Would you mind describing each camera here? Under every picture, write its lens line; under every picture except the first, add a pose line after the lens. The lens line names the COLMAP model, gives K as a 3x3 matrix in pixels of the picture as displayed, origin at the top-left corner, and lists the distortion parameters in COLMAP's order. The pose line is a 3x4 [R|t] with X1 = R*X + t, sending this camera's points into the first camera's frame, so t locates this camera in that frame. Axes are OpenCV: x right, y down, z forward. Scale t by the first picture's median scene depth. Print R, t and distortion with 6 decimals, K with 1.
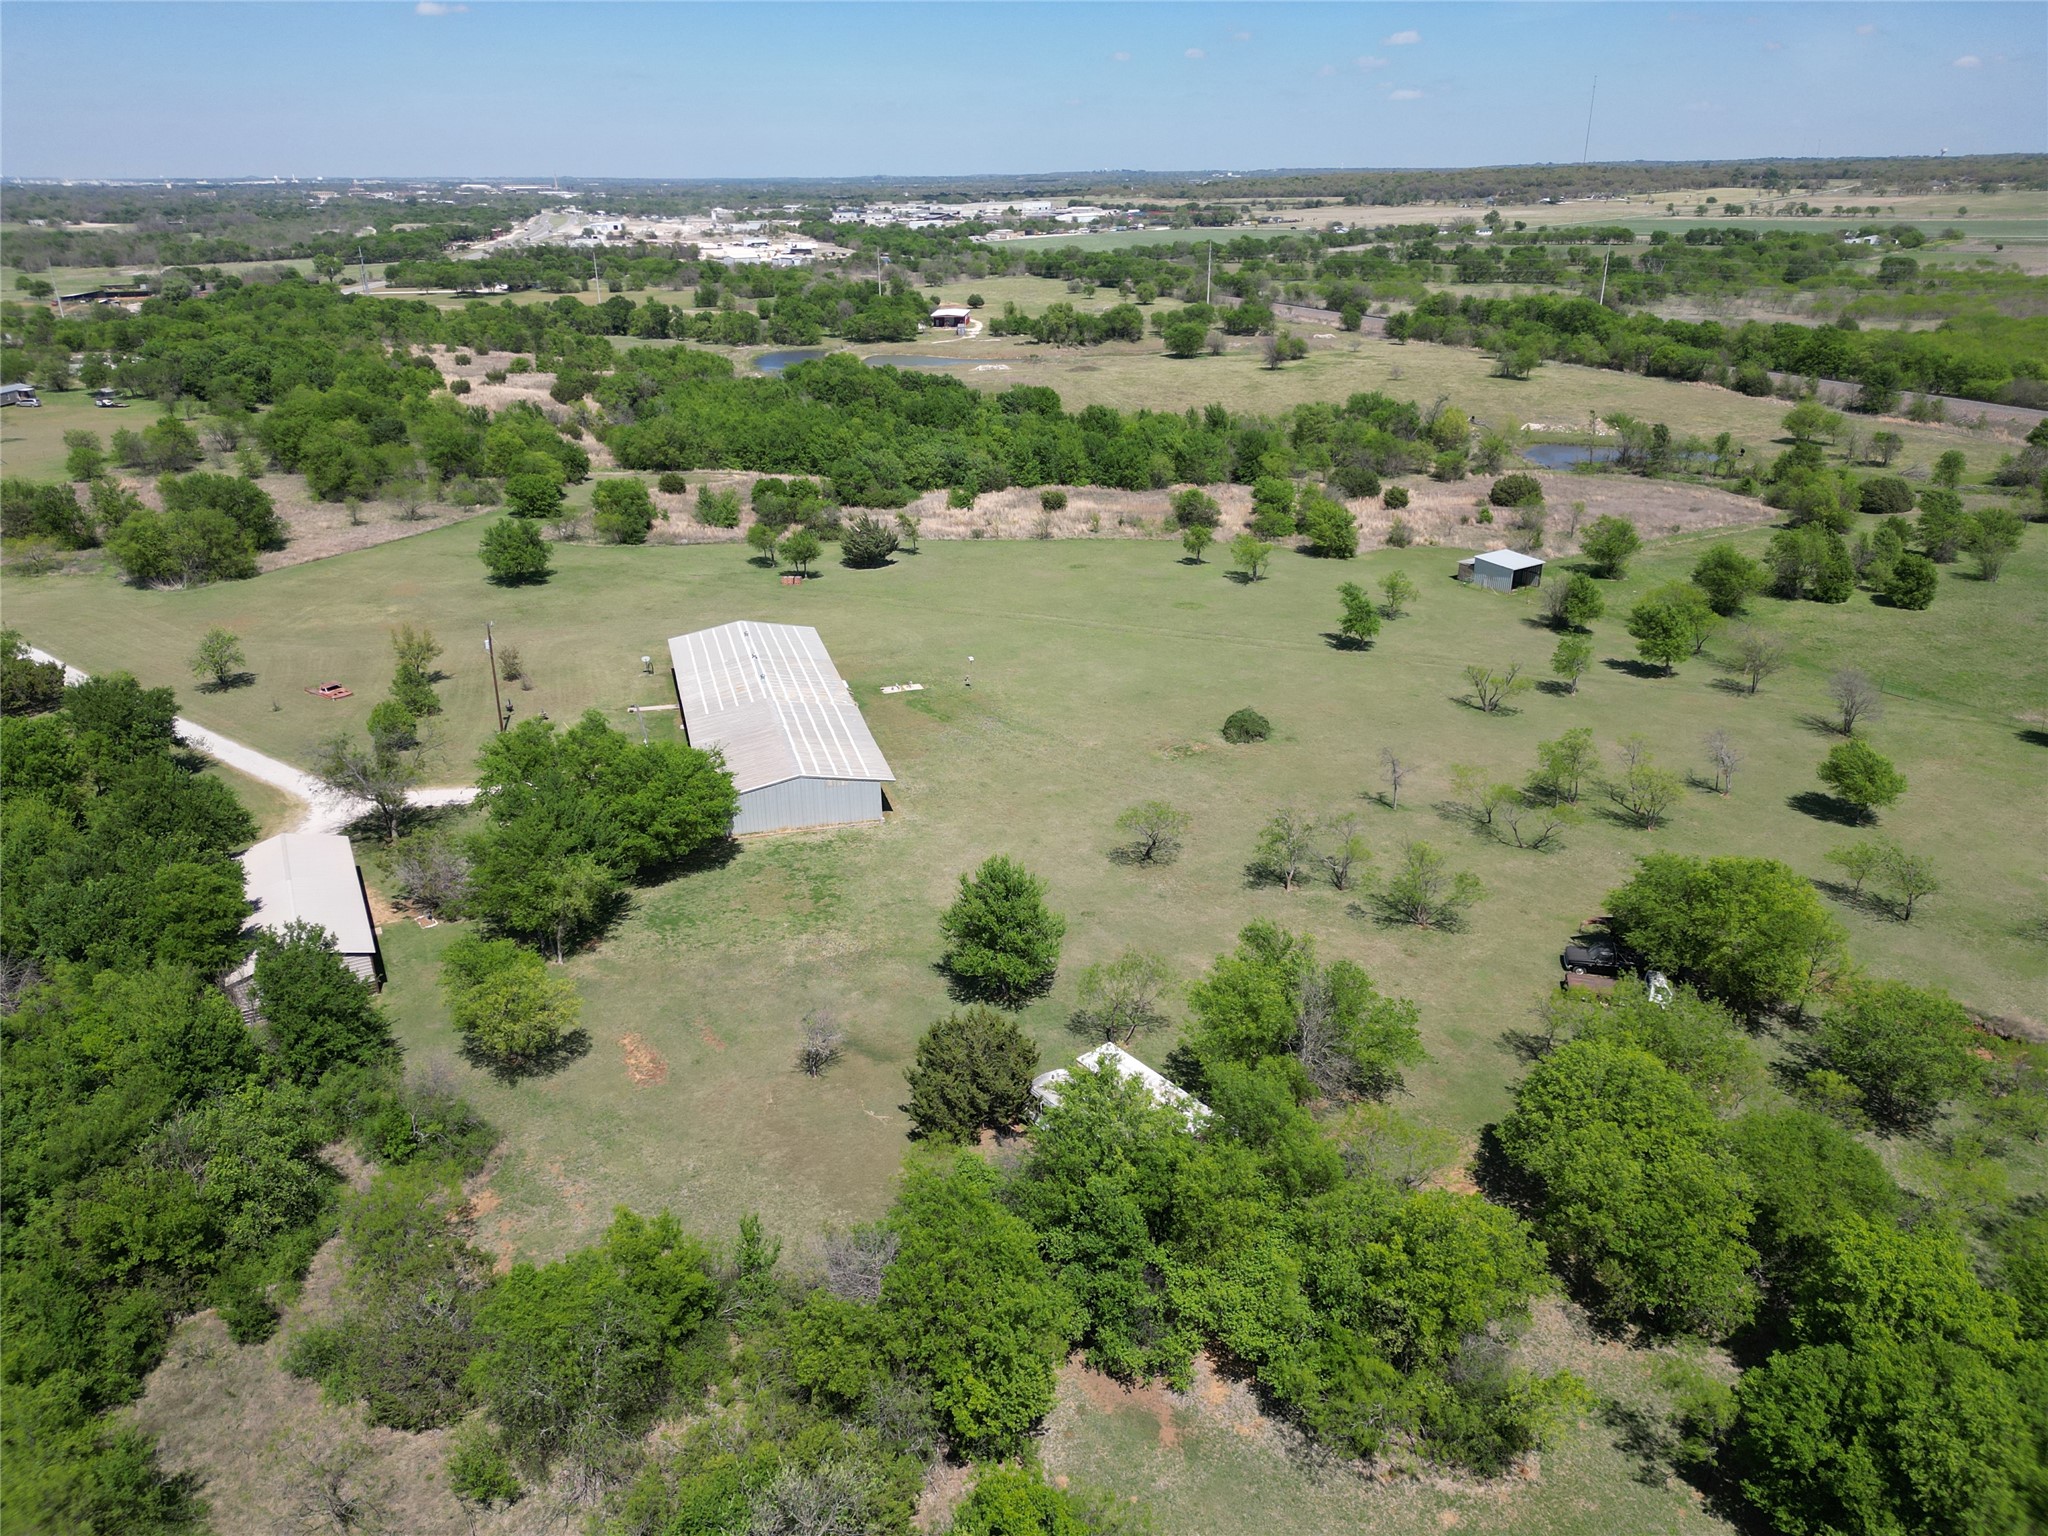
lens RADIAL K [[1441.9, 0, 1016.3], [0, 1441.9, 766.4], [0, 0, 1]] dist [0.070464, -0.068223]
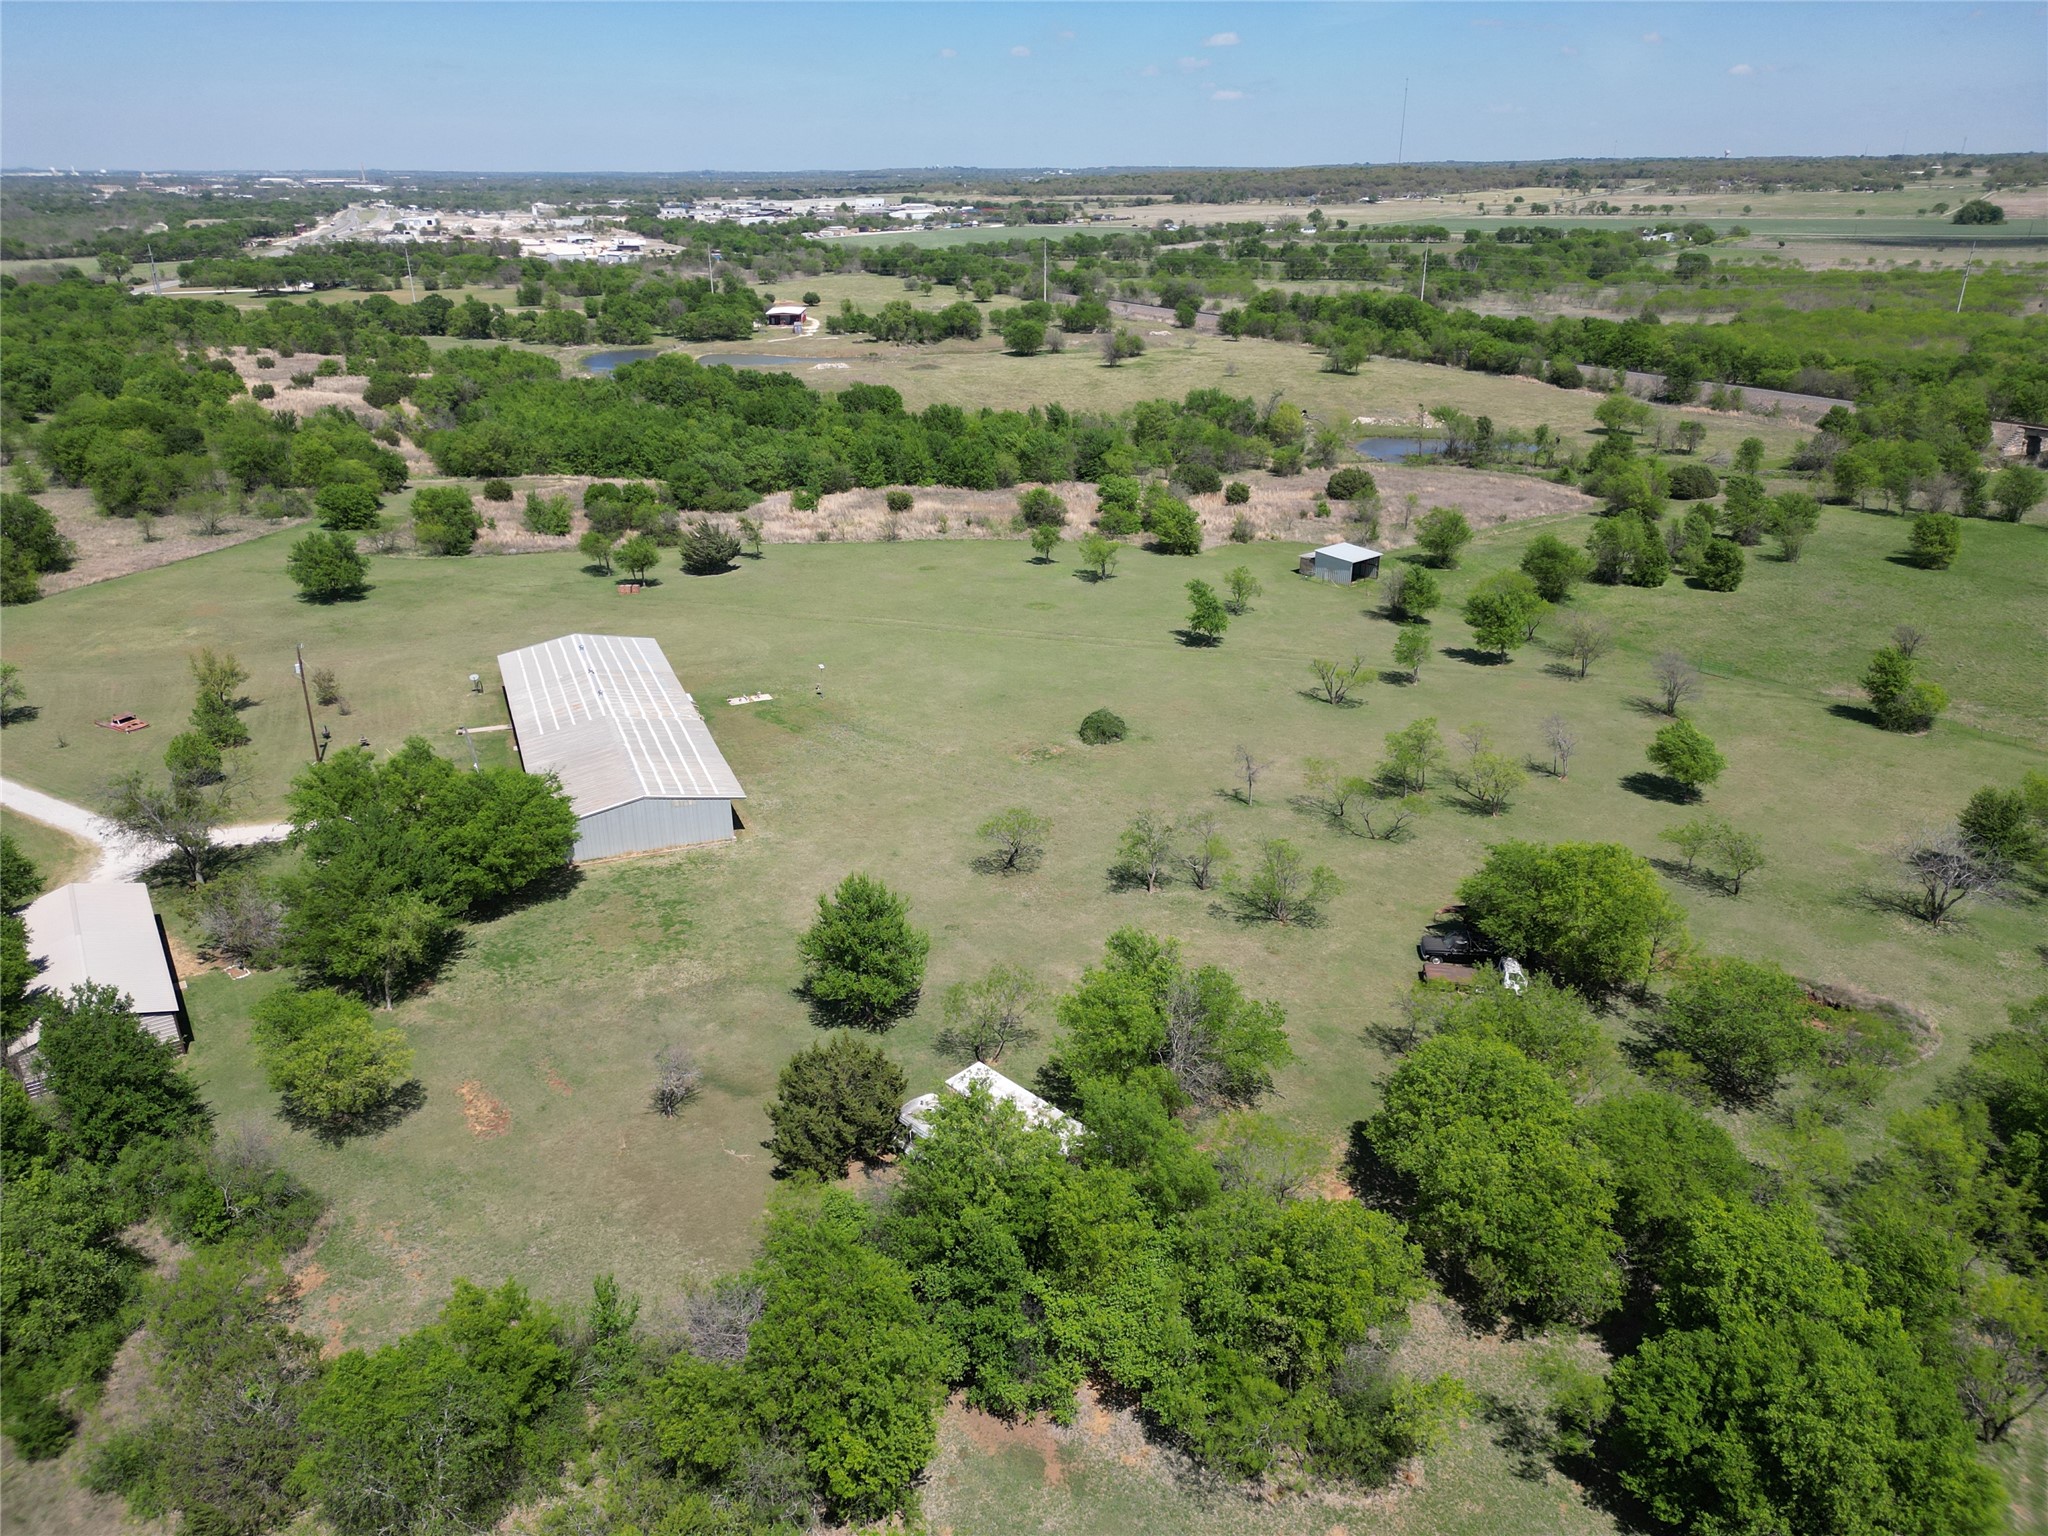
lens RADIAL K [[1441.9, 0, 1016.3], [0, 1441.9, 766.4], [0, 0, 1]] dist [0.070464, -0.068223]
pose [[0.994305, -0.037320, 0.099820, 0.000054], [0.037130, 0.999303, 0.003755, -0.005988], [-0.099890, -0.000027, 0.994998, 0.014785]]
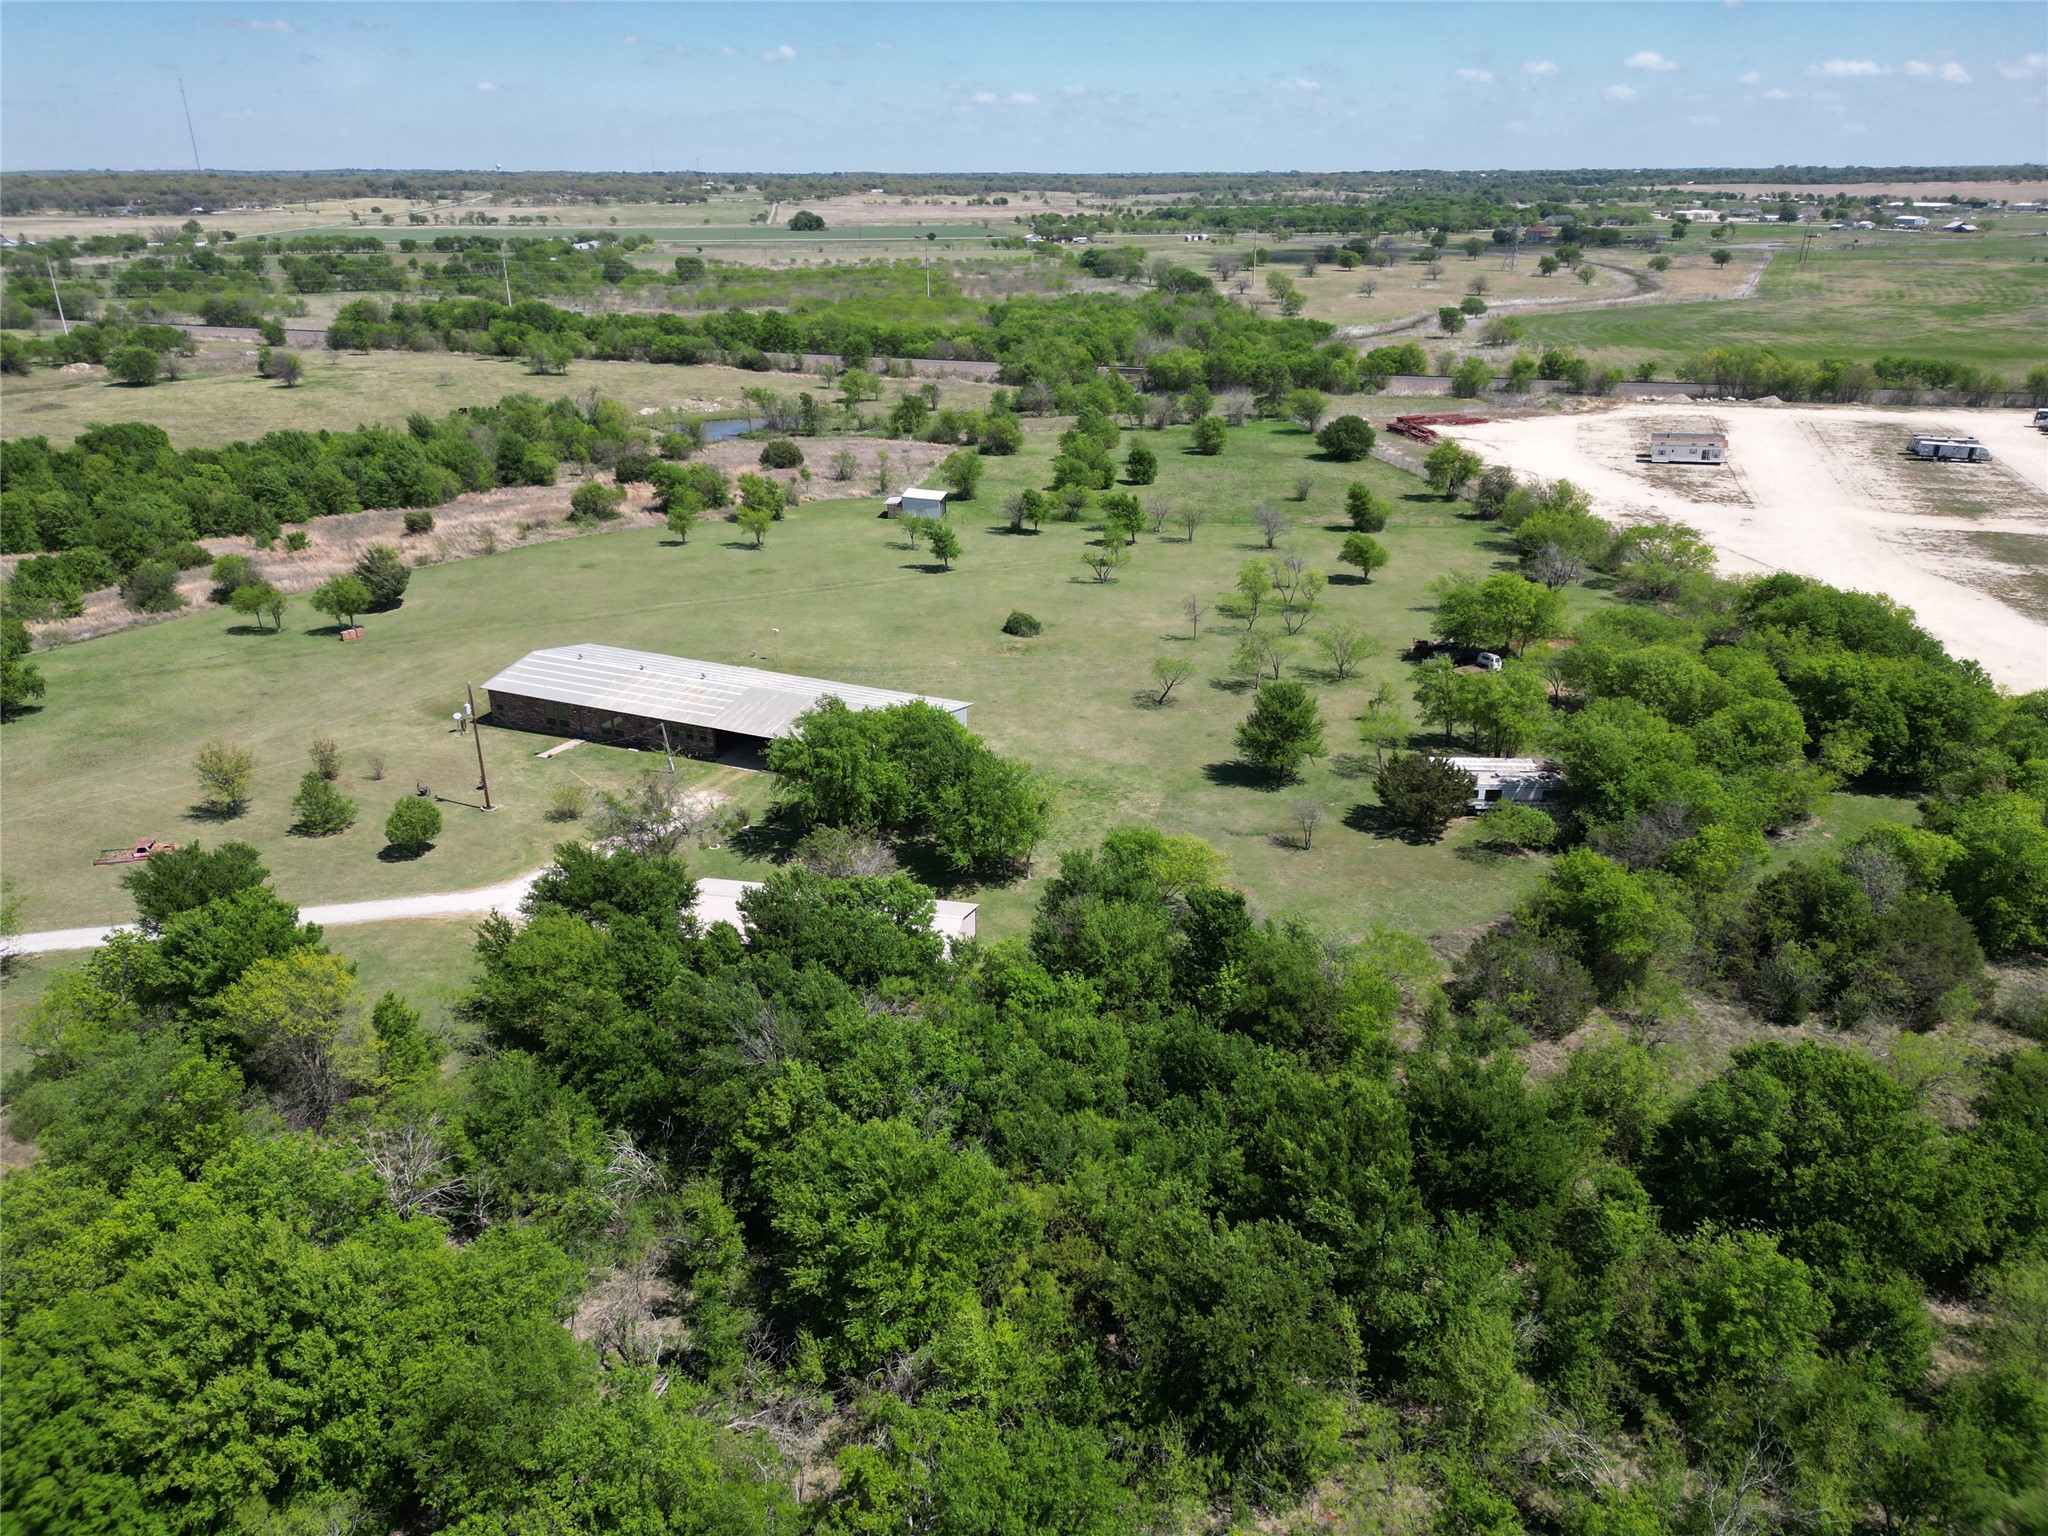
lens RADIAL K [[1441.9, 0, 1016.3], [0, 1441.9, 766.4], [0, 0, 1]] dist [0.070464, -0.068223]
pose [[0.651724, -0.279531, 0.705066, -0.714464], [0.284060, 0.951906, 0.114824, -0.052161], [-0.703253, 0.125448, 0.699784, 0.141312]]
